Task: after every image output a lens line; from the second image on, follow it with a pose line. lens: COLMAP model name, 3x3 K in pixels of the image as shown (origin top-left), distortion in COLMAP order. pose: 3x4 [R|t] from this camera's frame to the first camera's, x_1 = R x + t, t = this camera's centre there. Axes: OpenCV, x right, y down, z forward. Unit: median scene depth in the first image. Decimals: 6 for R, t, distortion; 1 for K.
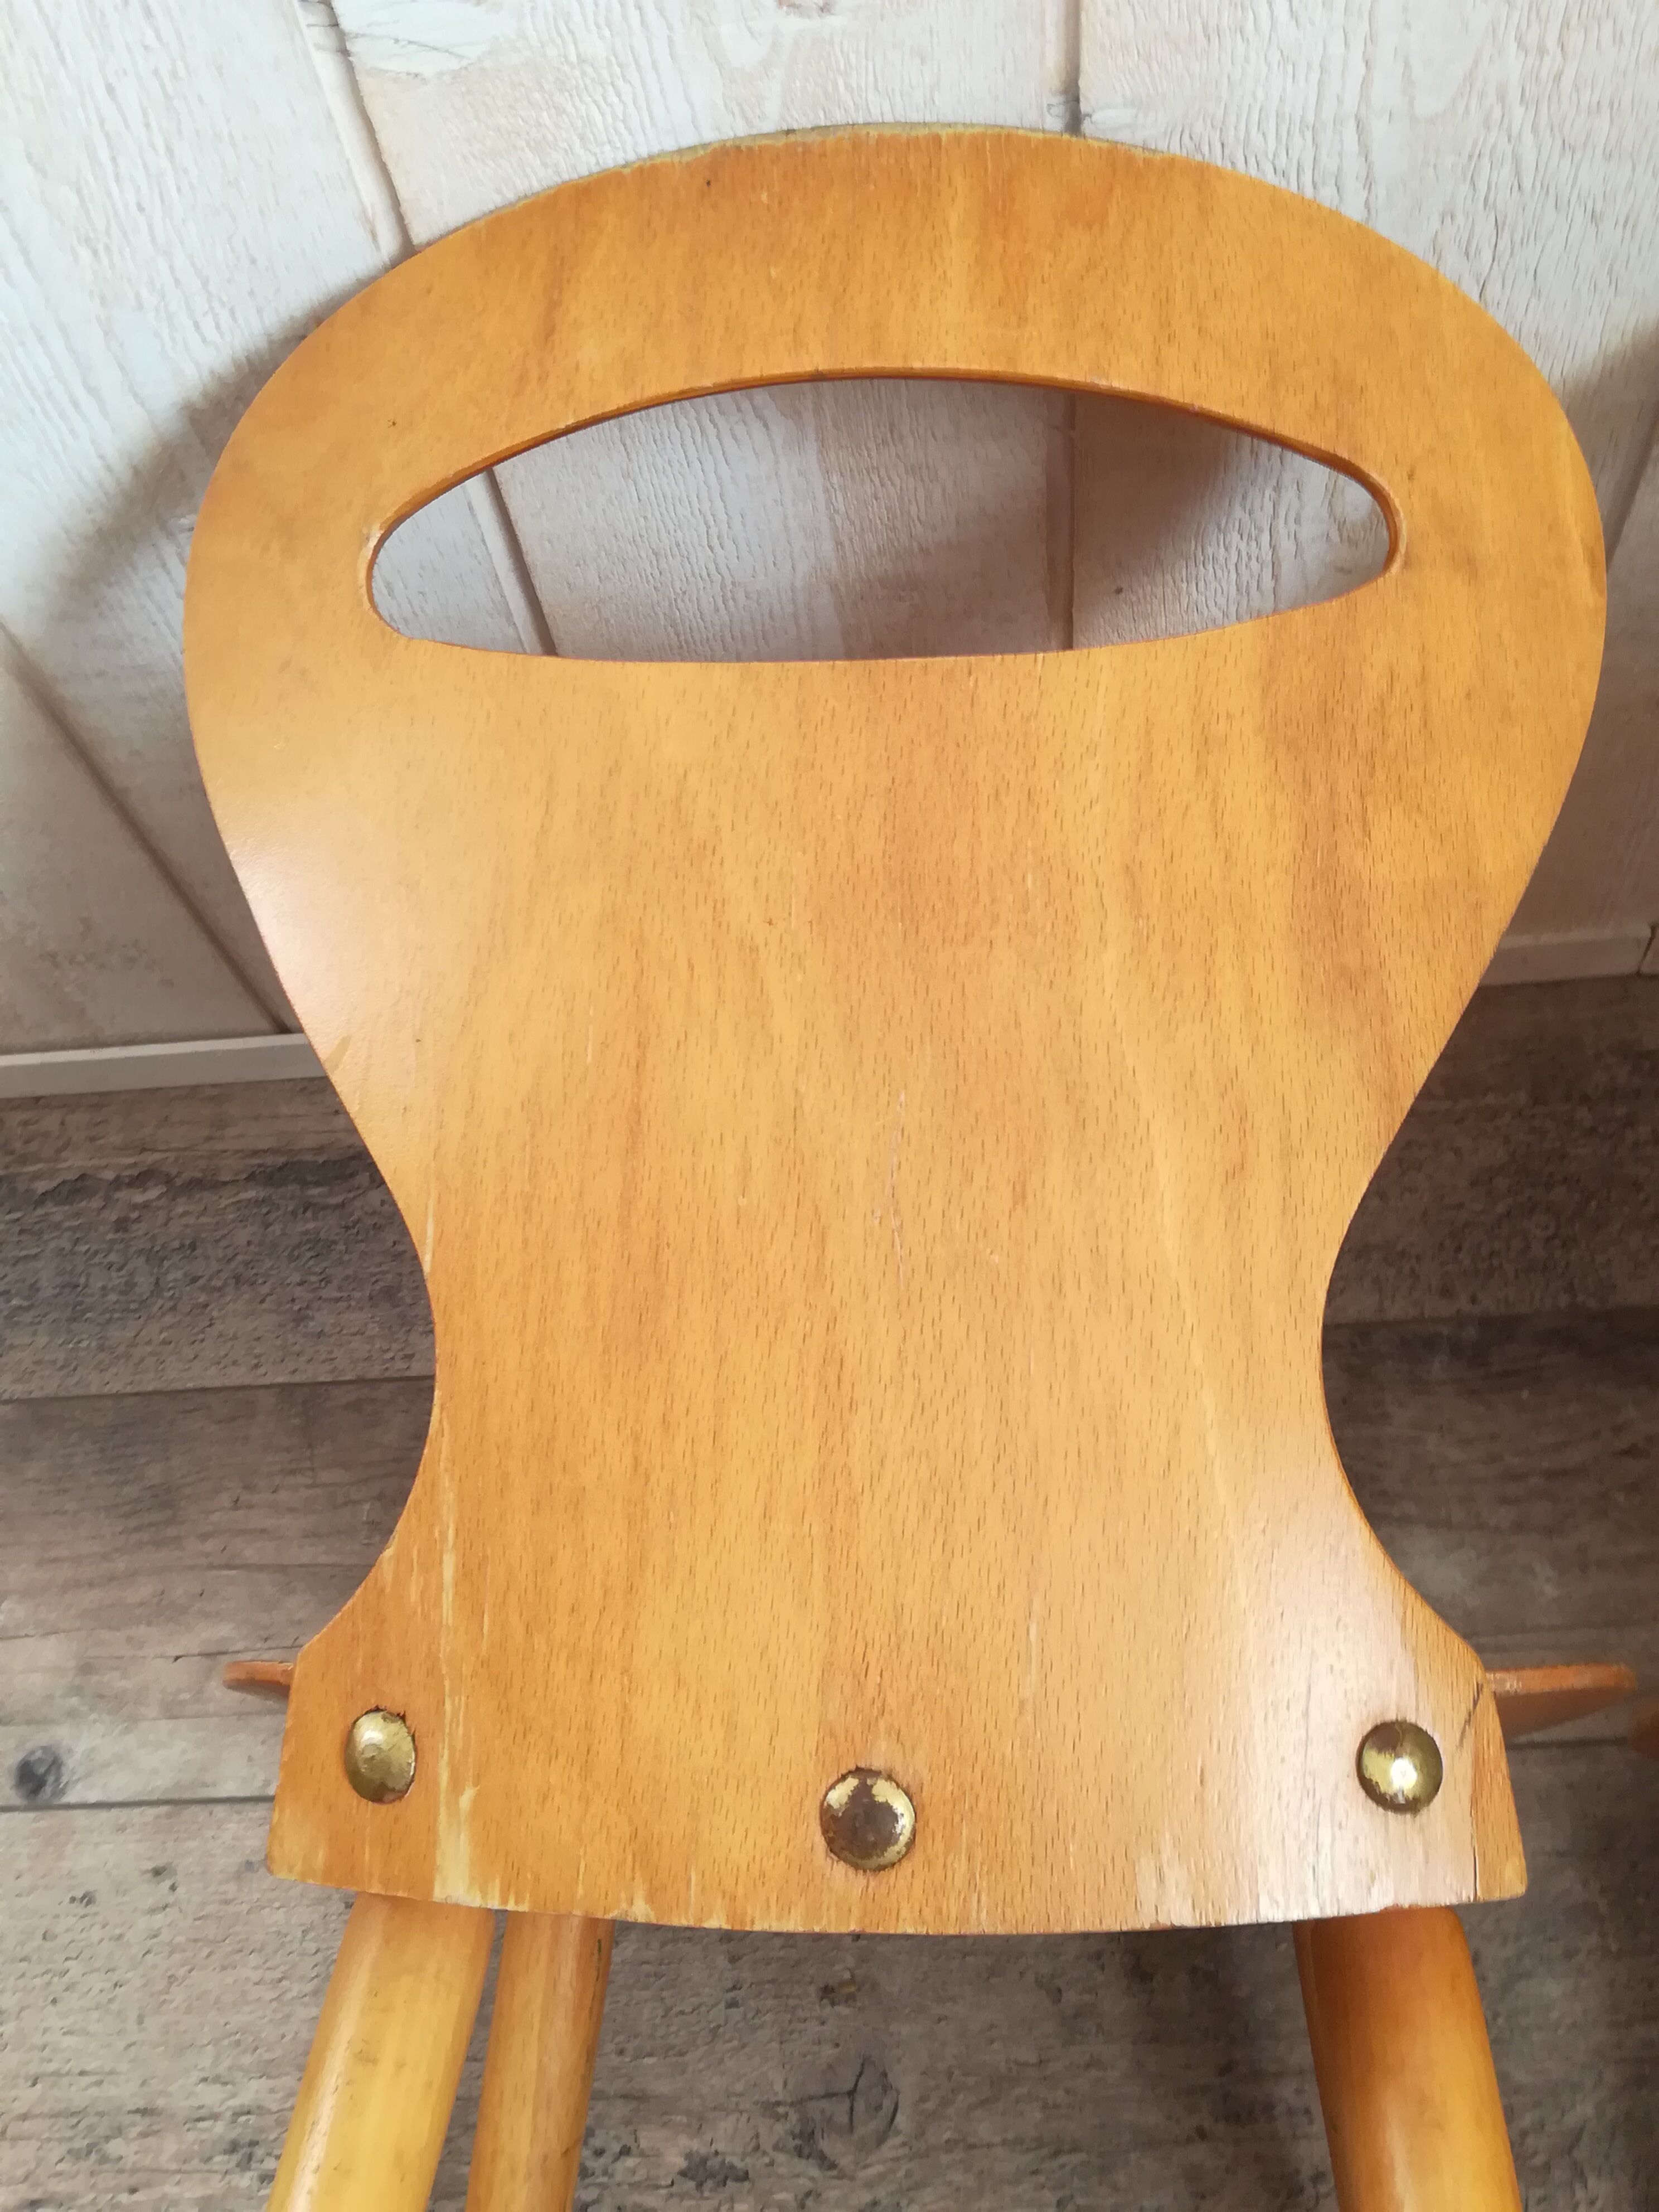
lens RADIAL K [[2226.0, 0, 822.4], [0, 2226.0, 1112.6], [0, 0, 1]] dist [0.054984, -0.092680]
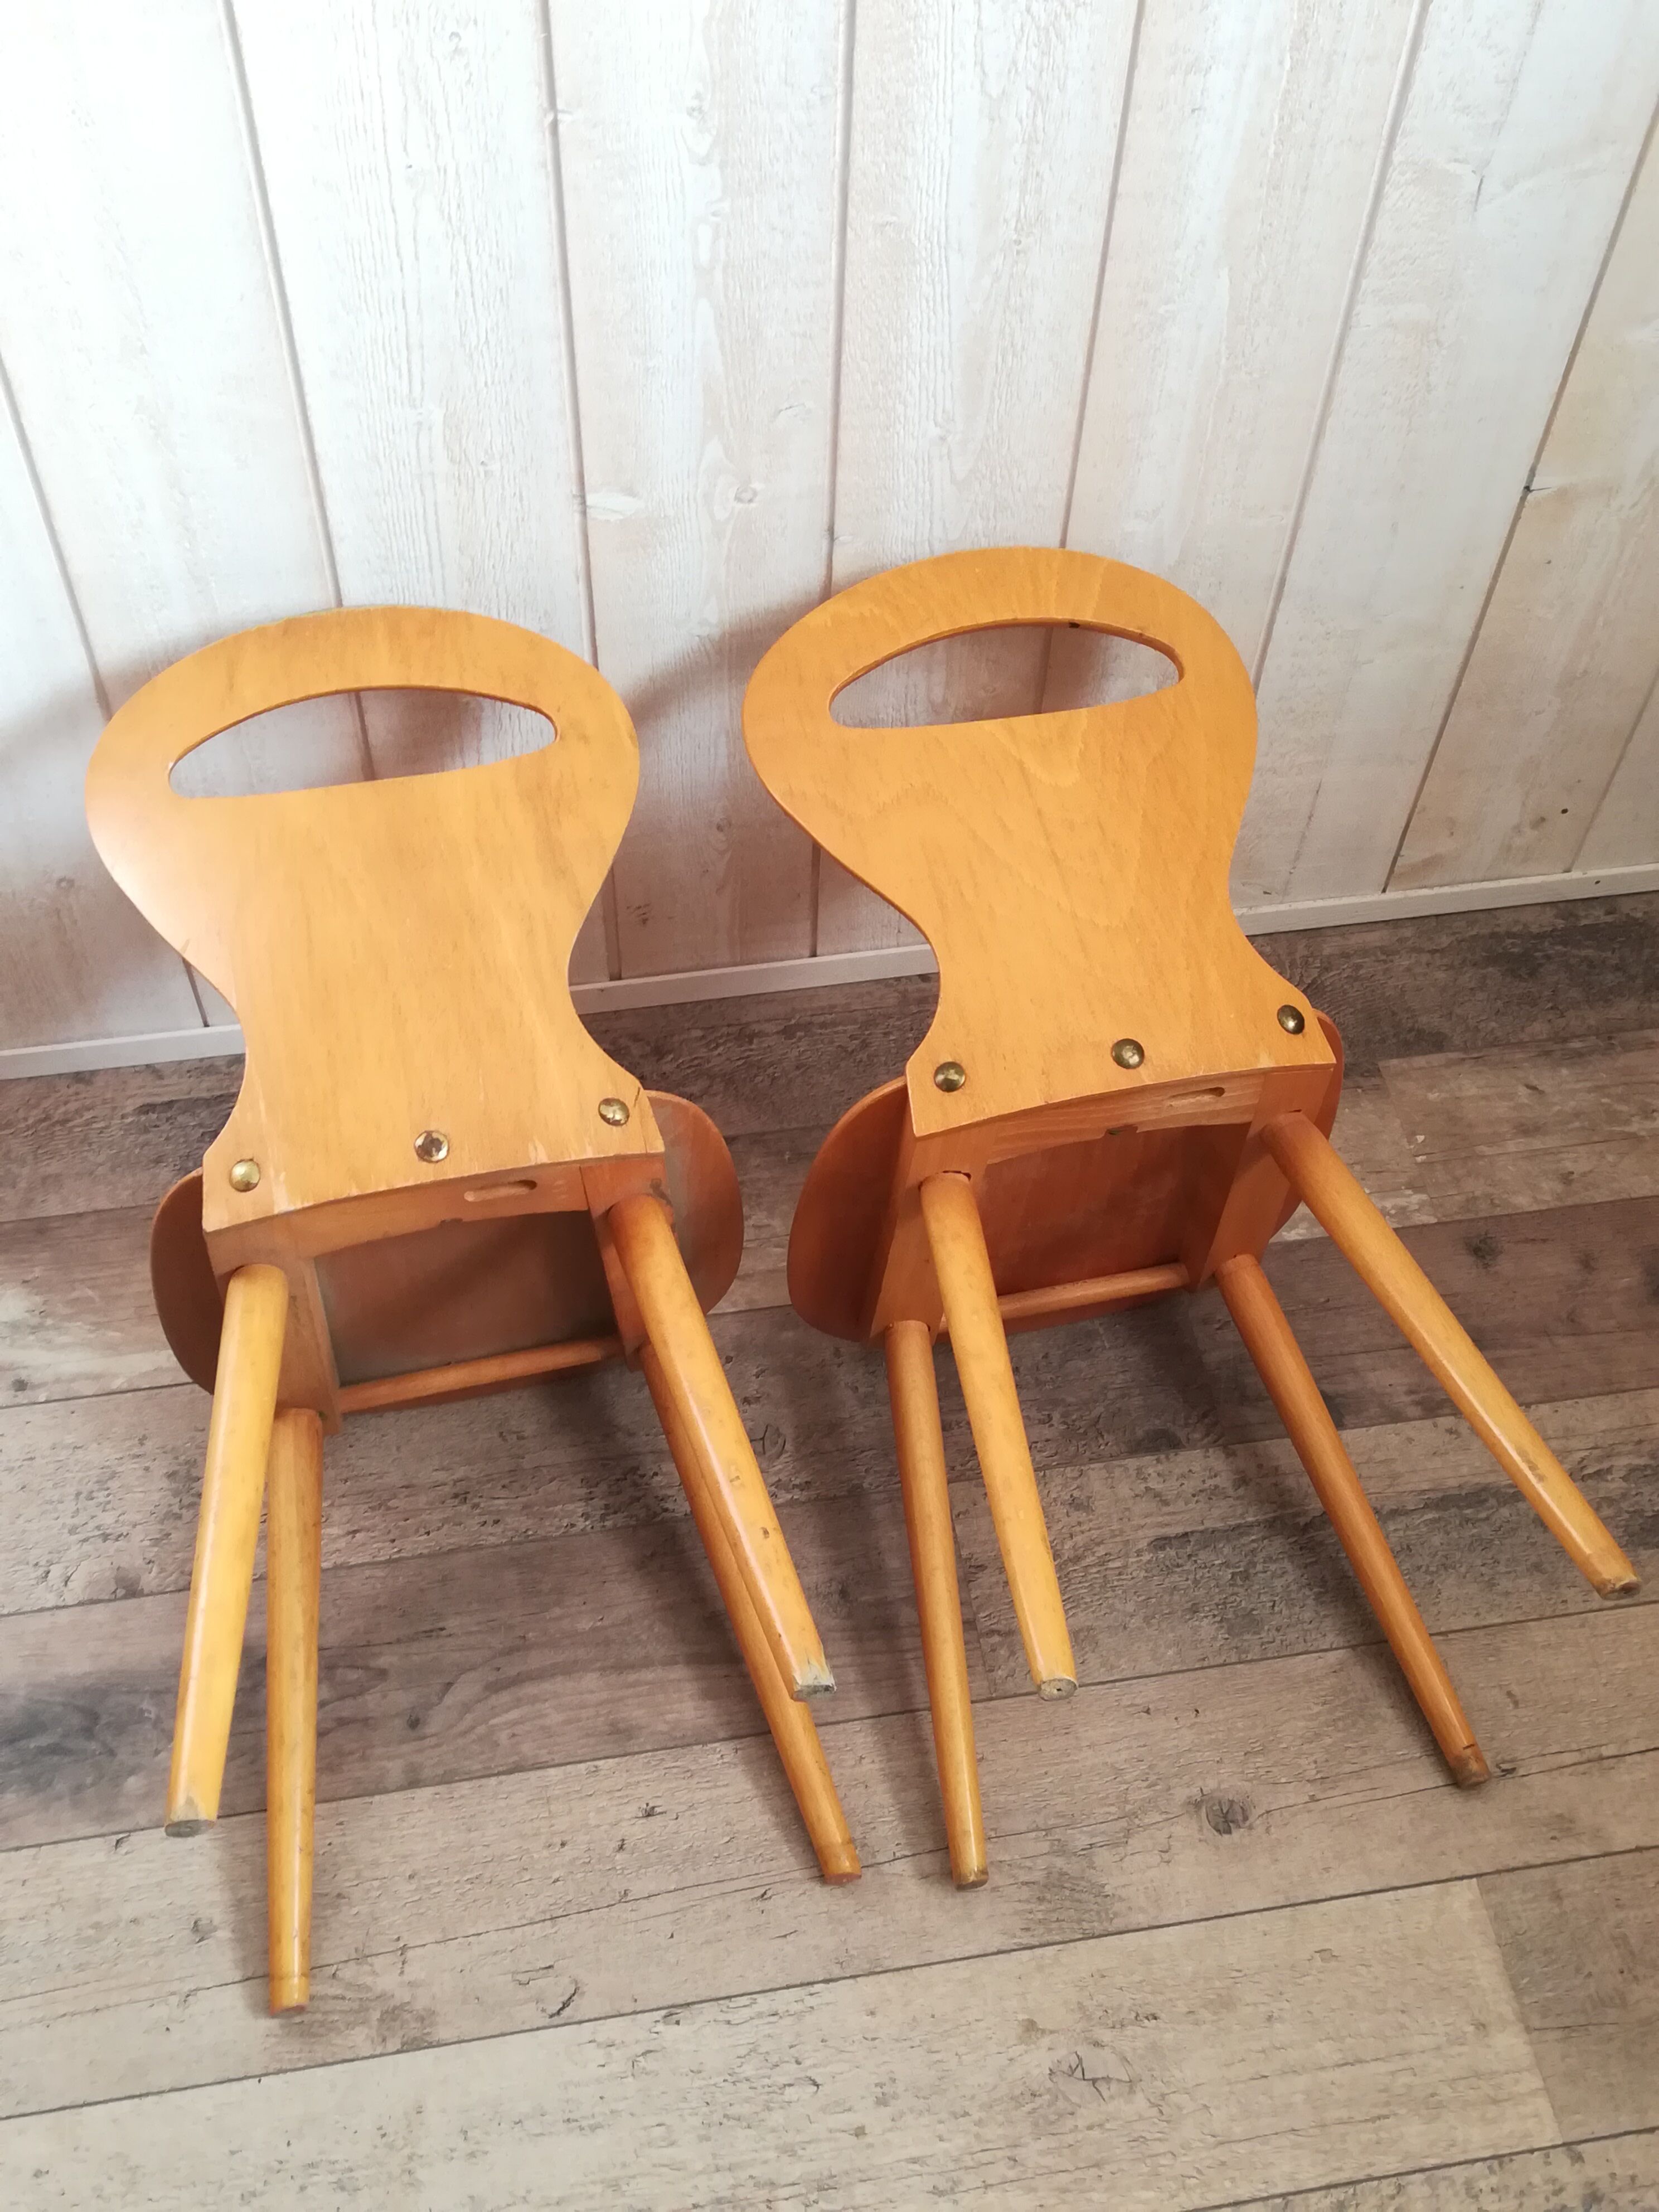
lens RADIAL K [[2195.2, 0, 829.5], [0, 2195.2, 1106.0], [0, 0, 1]] dist [0.063042, -0.090770]
pose [[0.981992, -0.035672, 0.185525, -0.295000], [0.074491, 0.975562, -0.206710, 0.566638], [-0.173618, 0.216807, 0.960652, -1.036290]]
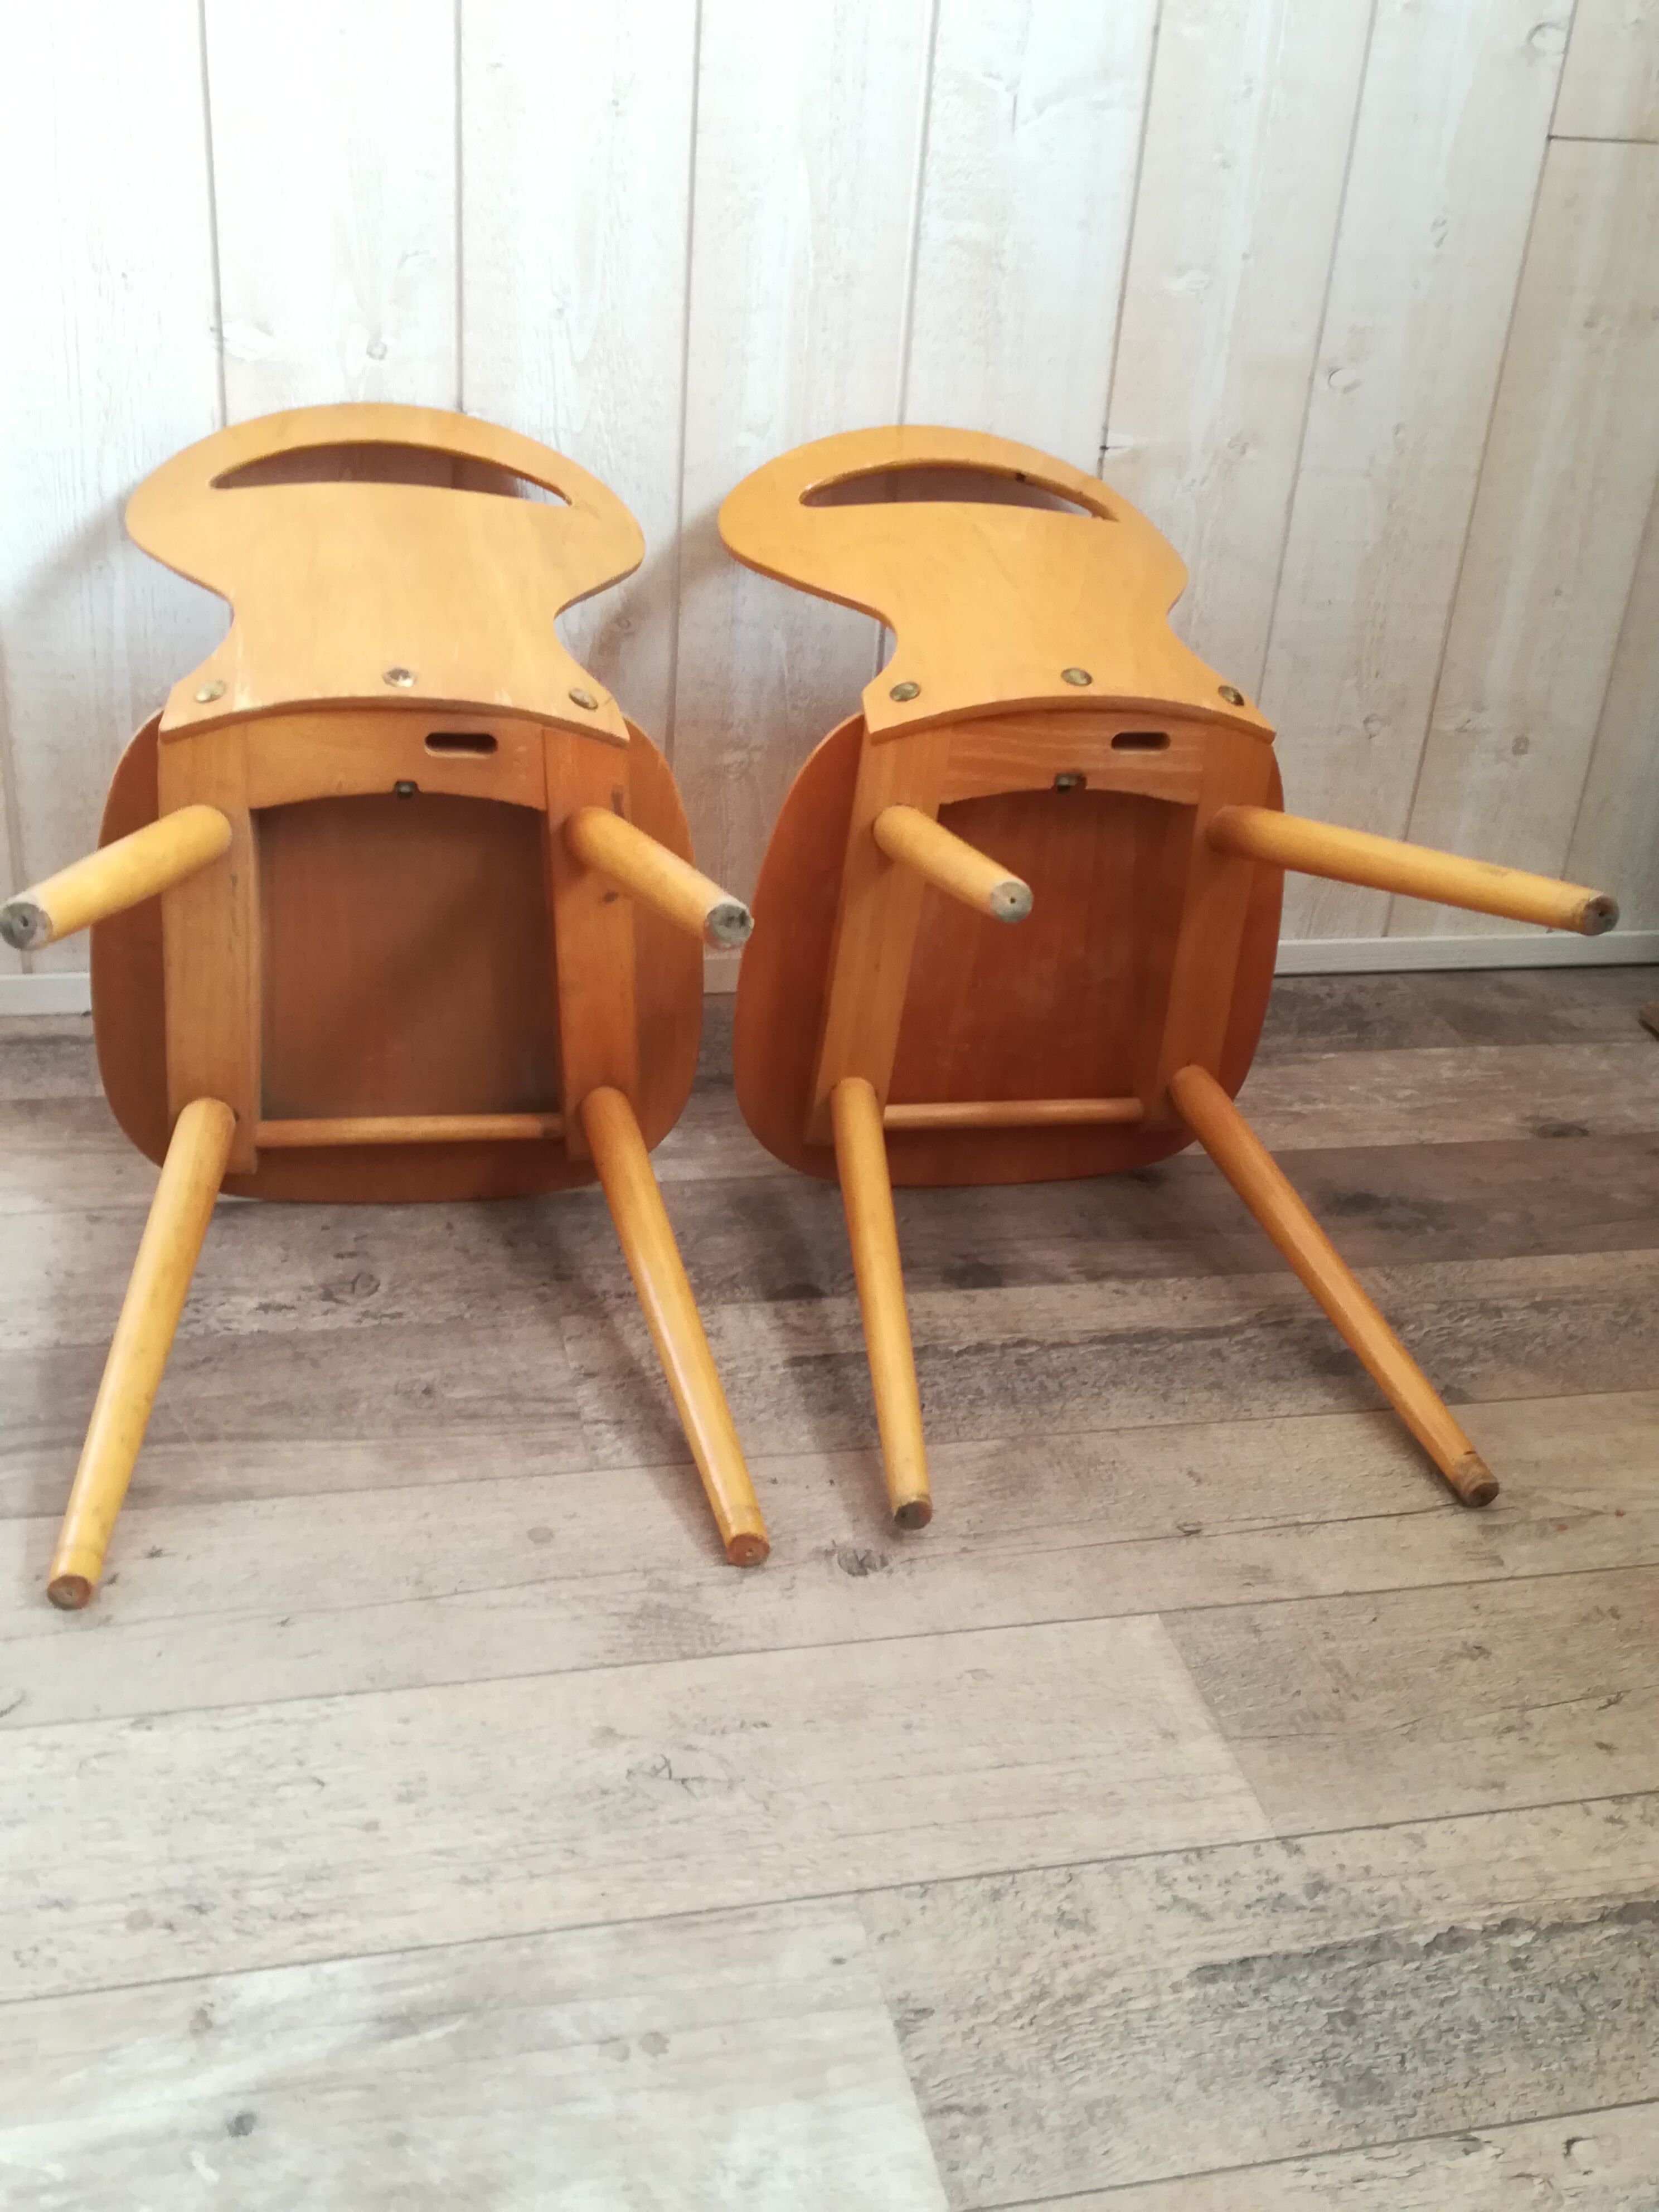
lens RADIAL K [[2174.6, 0, 820.0], [0, 2174.6, 1108.5], [0, 0, 1]] dist [0.099852, -0.192822]
pose [[0.965107, 0.058550, 0.255225, -0.083682], [0.113591, 0.784588, -0.609523, 1.473751], [-0.235934, 0.617247, 0.750561, -0.524396]]
